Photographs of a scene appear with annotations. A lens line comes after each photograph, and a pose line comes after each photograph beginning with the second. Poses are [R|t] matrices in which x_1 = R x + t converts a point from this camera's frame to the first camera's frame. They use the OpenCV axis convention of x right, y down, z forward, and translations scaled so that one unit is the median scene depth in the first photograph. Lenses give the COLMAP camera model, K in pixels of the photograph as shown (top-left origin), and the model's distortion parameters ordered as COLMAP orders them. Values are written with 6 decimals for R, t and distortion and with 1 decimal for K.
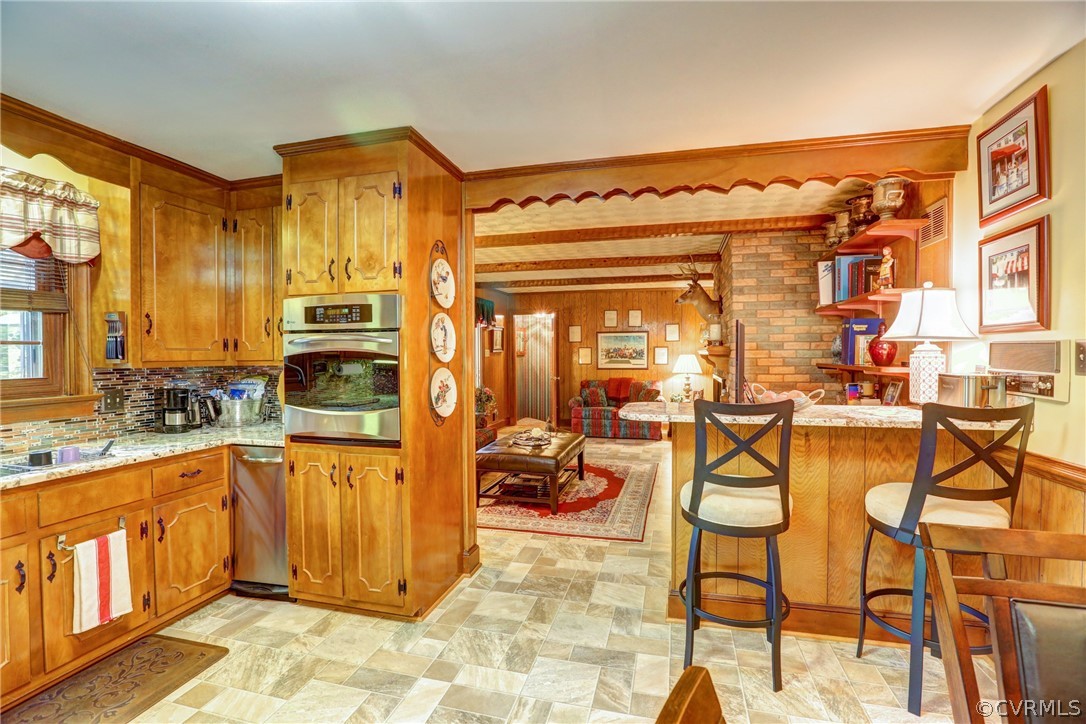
lens RADIAL K [[492.0, 0, 540.4], [0, 492.0, 362.2], [0, 0, 1]] dist [-0.043032, 0.011699]
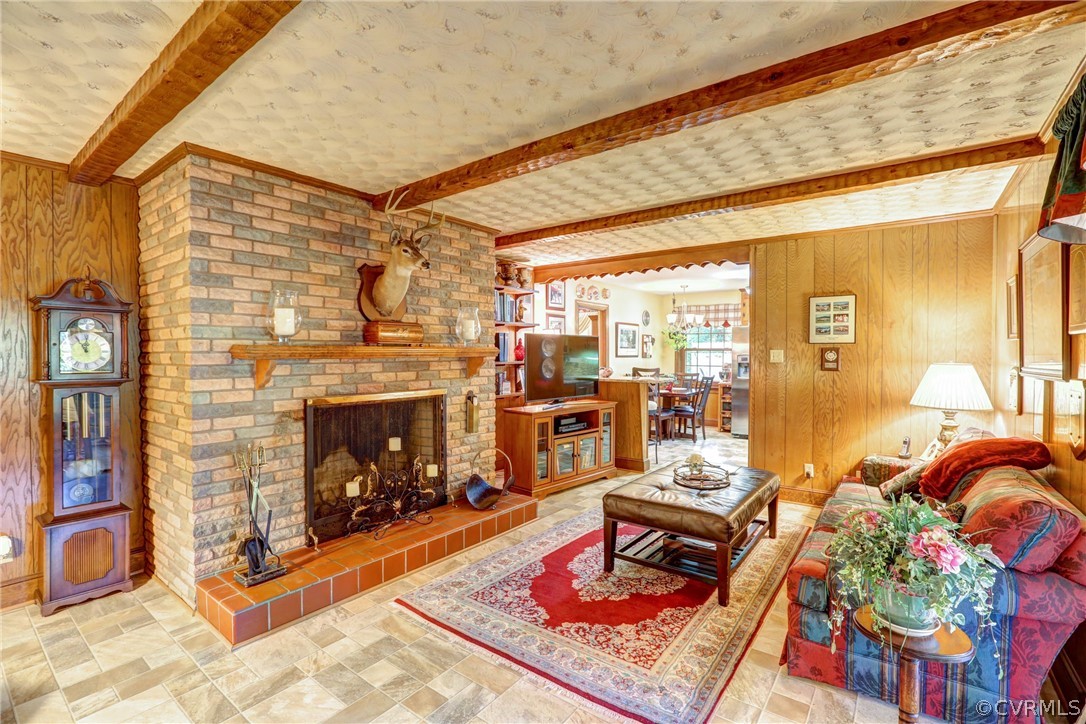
lens RADIAL K [[492.0, 0, 550.3], [0, 492.0, 356.0], [0, 0, 1]] dist [-0.043032, 0.011699]
pose [[-0.932755, 0.003437, 0.360493, -0.131576], [0.011917, 0.999702, 0.021304, -0.061233], [-0.360313, 0.024167, -0.932519, 3.328094]]
